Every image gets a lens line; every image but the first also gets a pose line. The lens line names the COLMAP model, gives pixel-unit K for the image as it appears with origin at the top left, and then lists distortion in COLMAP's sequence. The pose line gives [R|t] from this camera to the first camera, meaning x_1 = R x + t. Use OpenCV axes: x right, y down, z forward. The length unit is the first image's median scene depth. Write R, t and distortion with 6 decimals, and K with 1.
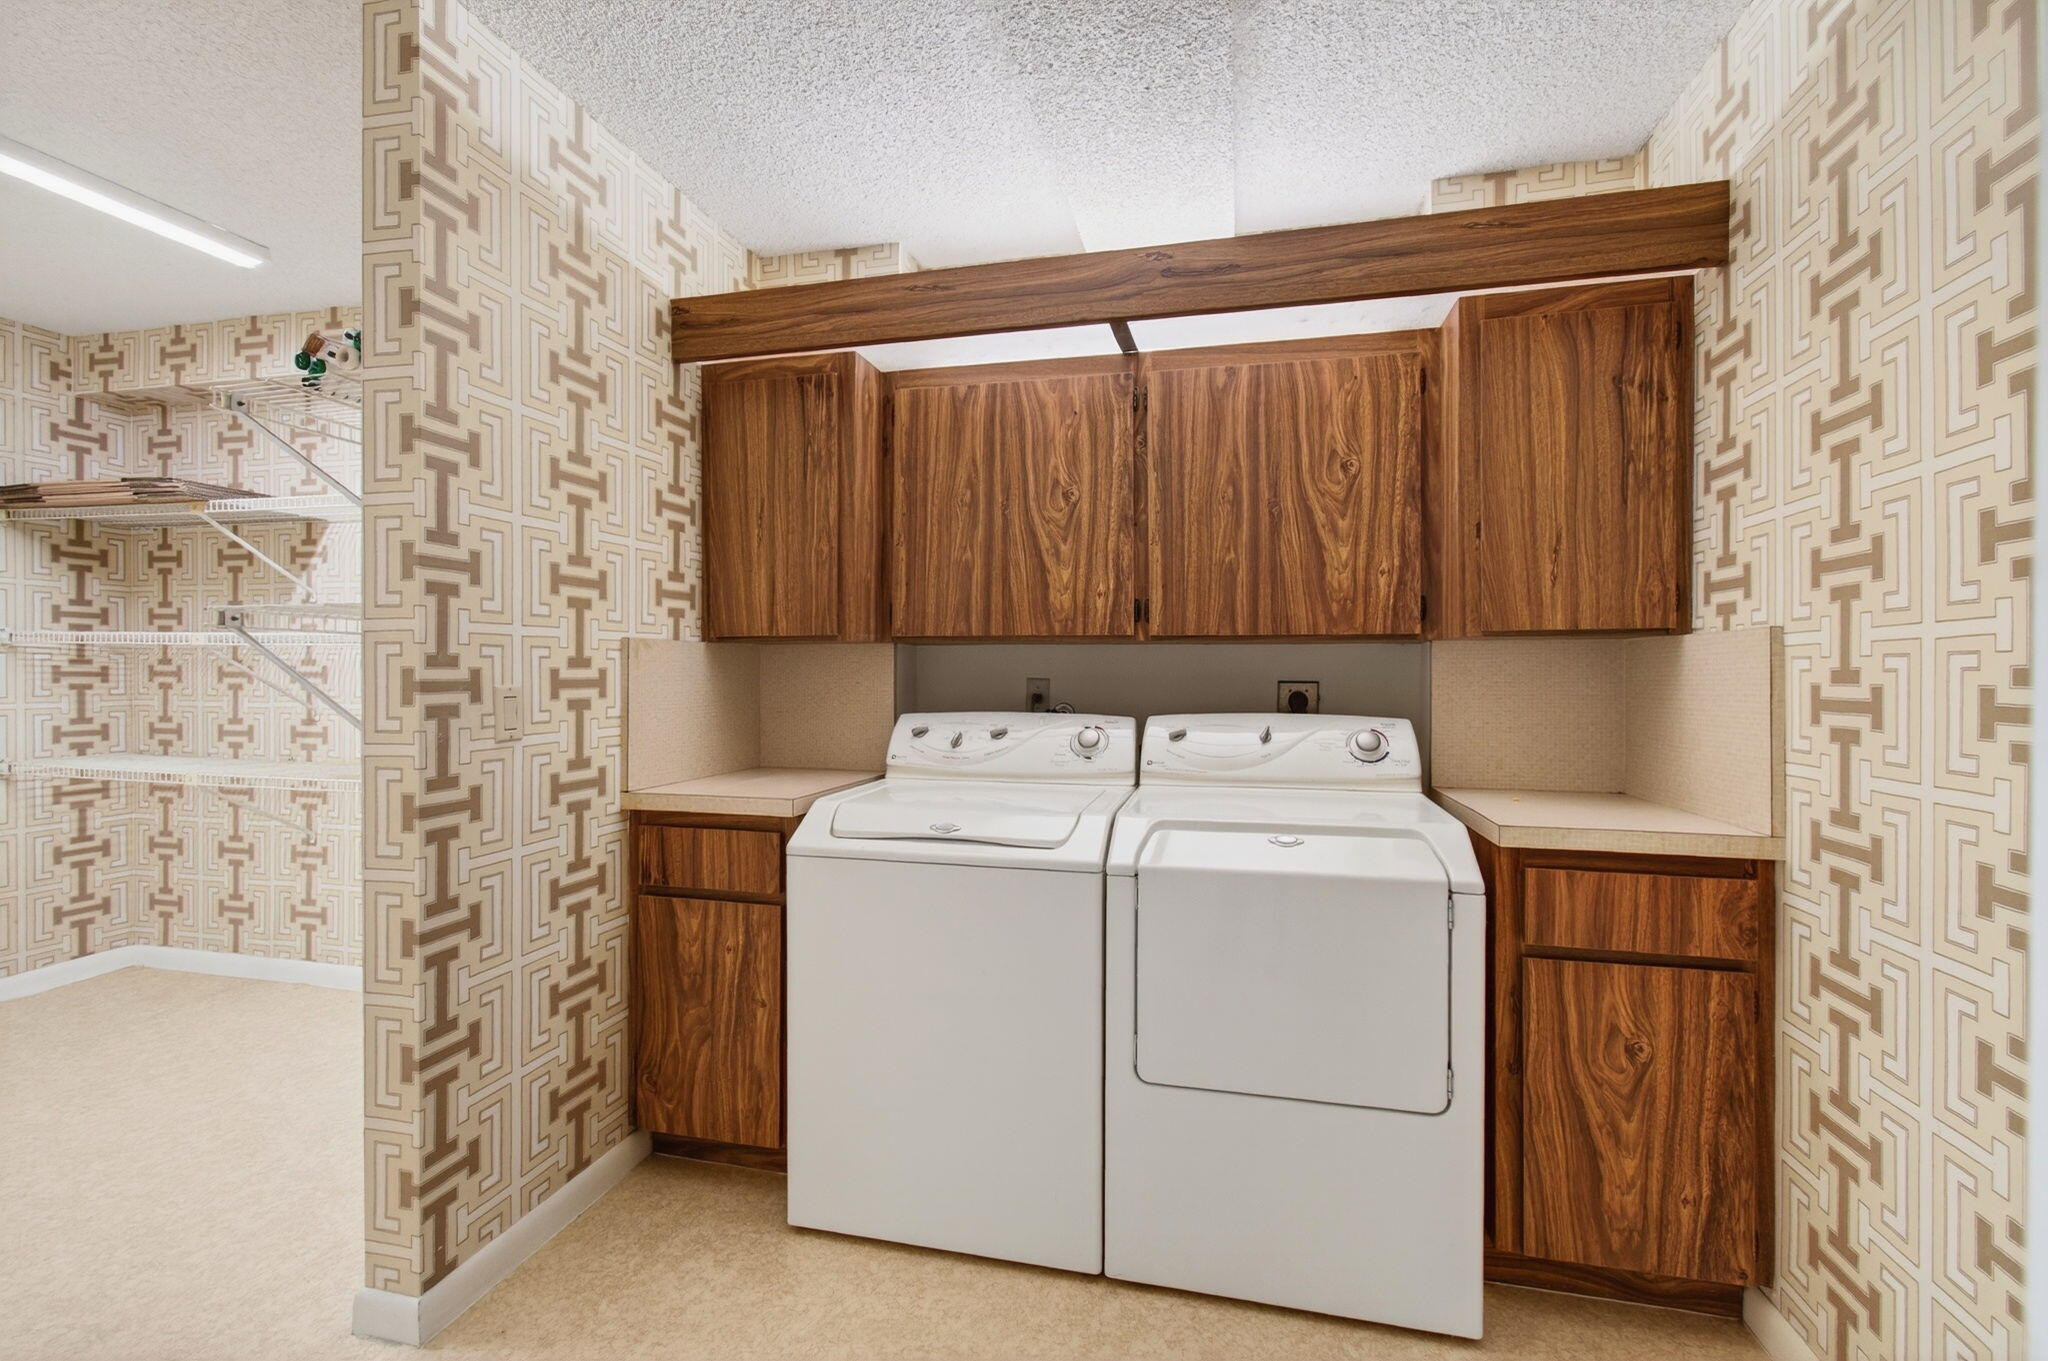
lens RADIAL K [[963.6, 0, 1016.3], [0, 963.6, 671.5], [0, 0, 1]] dist [0.006518, 0.002578]
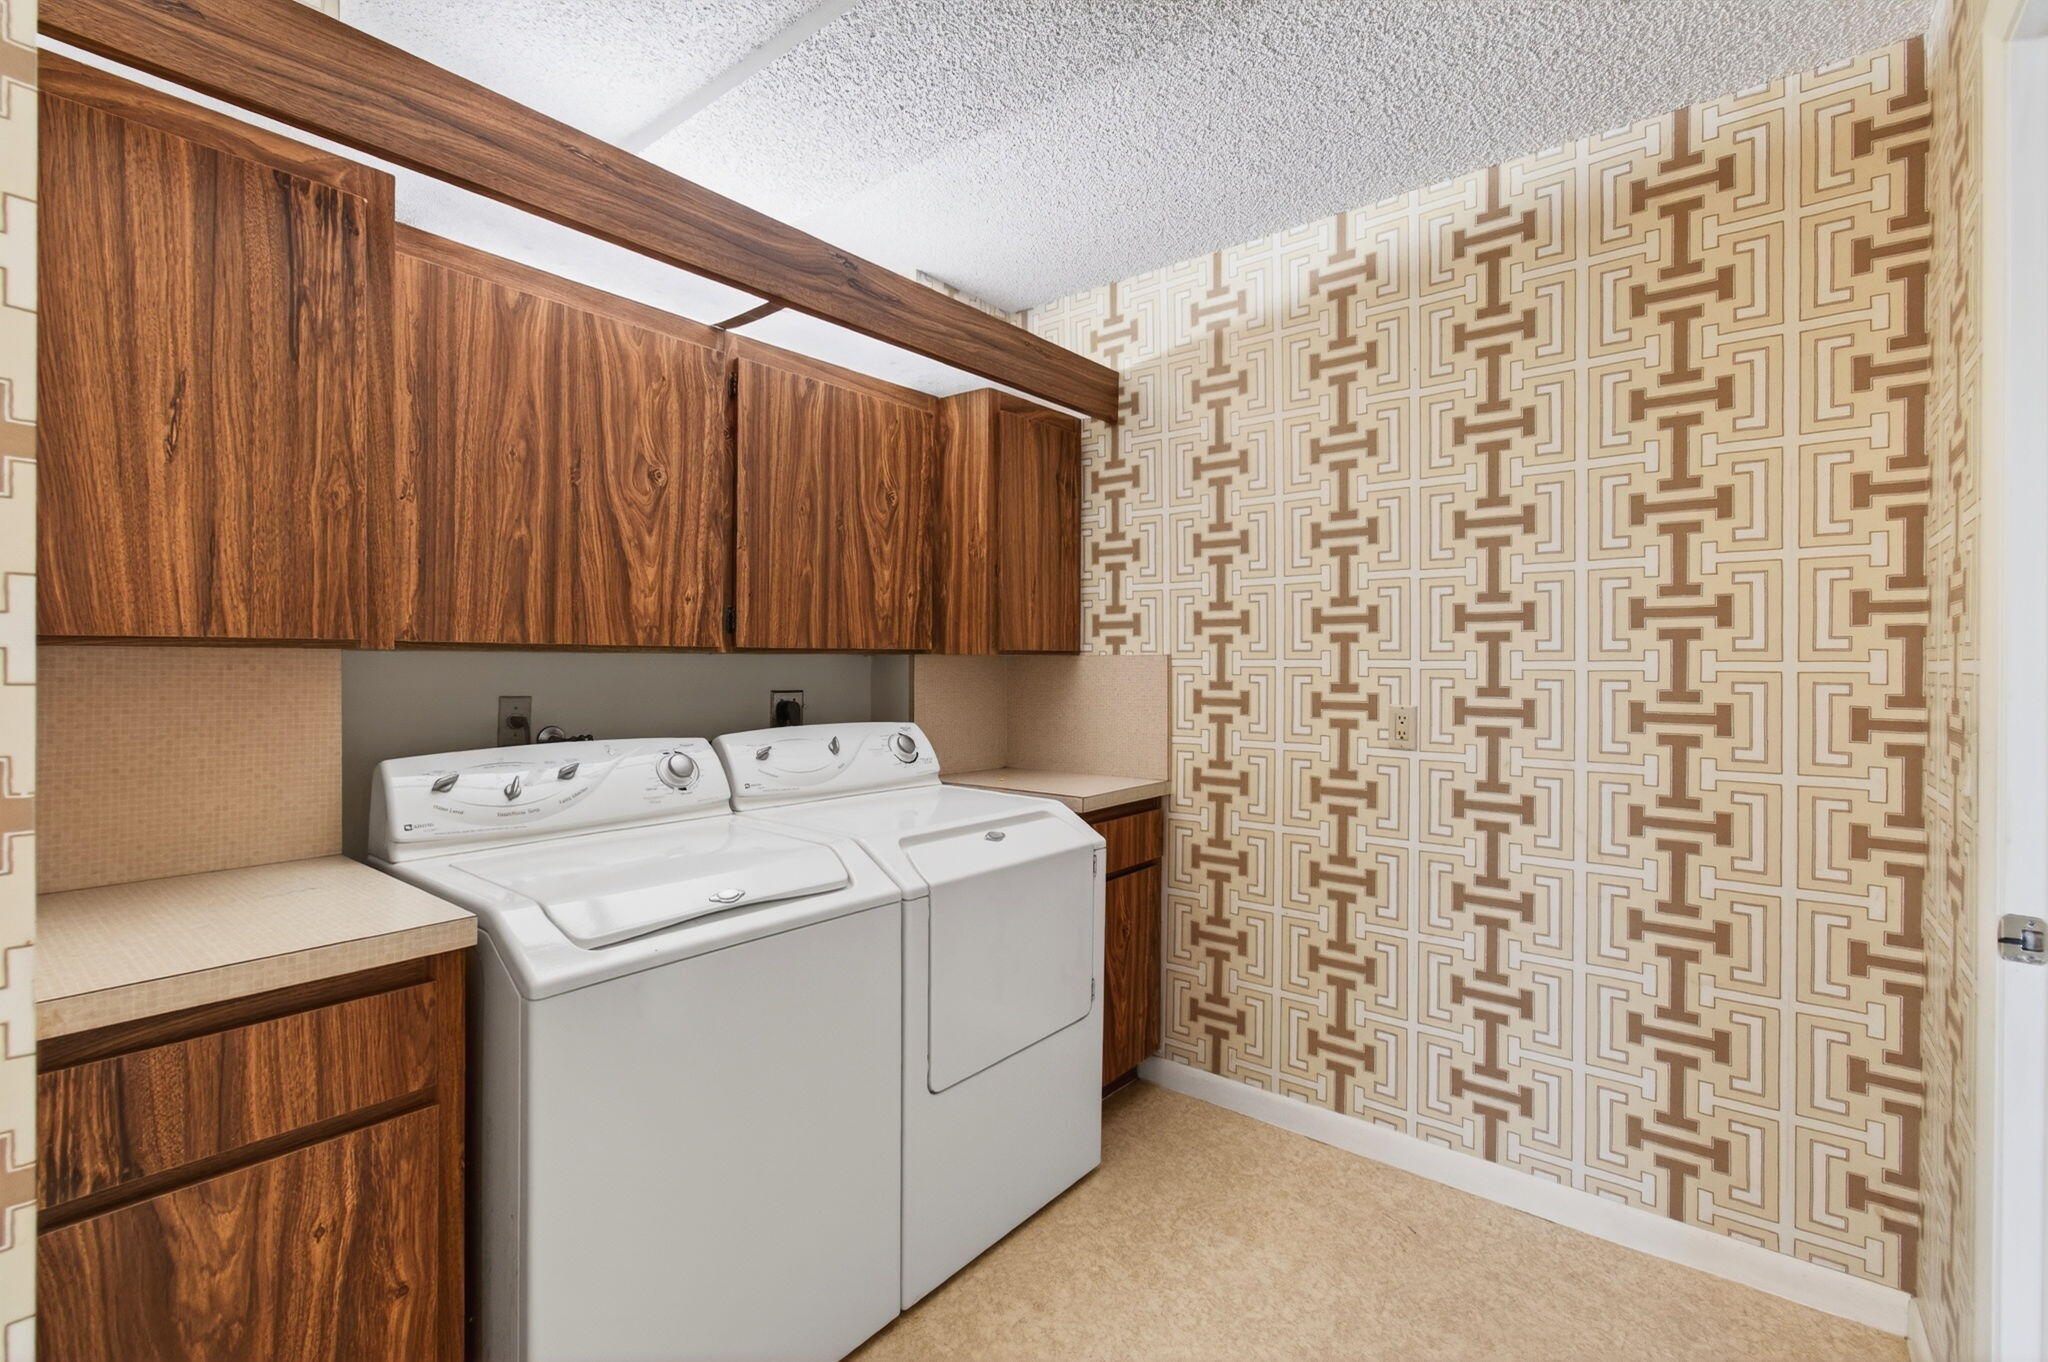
lens RADIAL K [[916.9, 0, 1027.5], [0, 916.9, 672.9], [0, 0, 1]] dist [0.004983, 0.010765]
pose [[0.418025, -0.013543, 0.908334, -0.535196], [-0.003080, 0.999862, 0.016325, -0.028420], [-0.908430, -0.009622, 0.417926, 0.385394]]
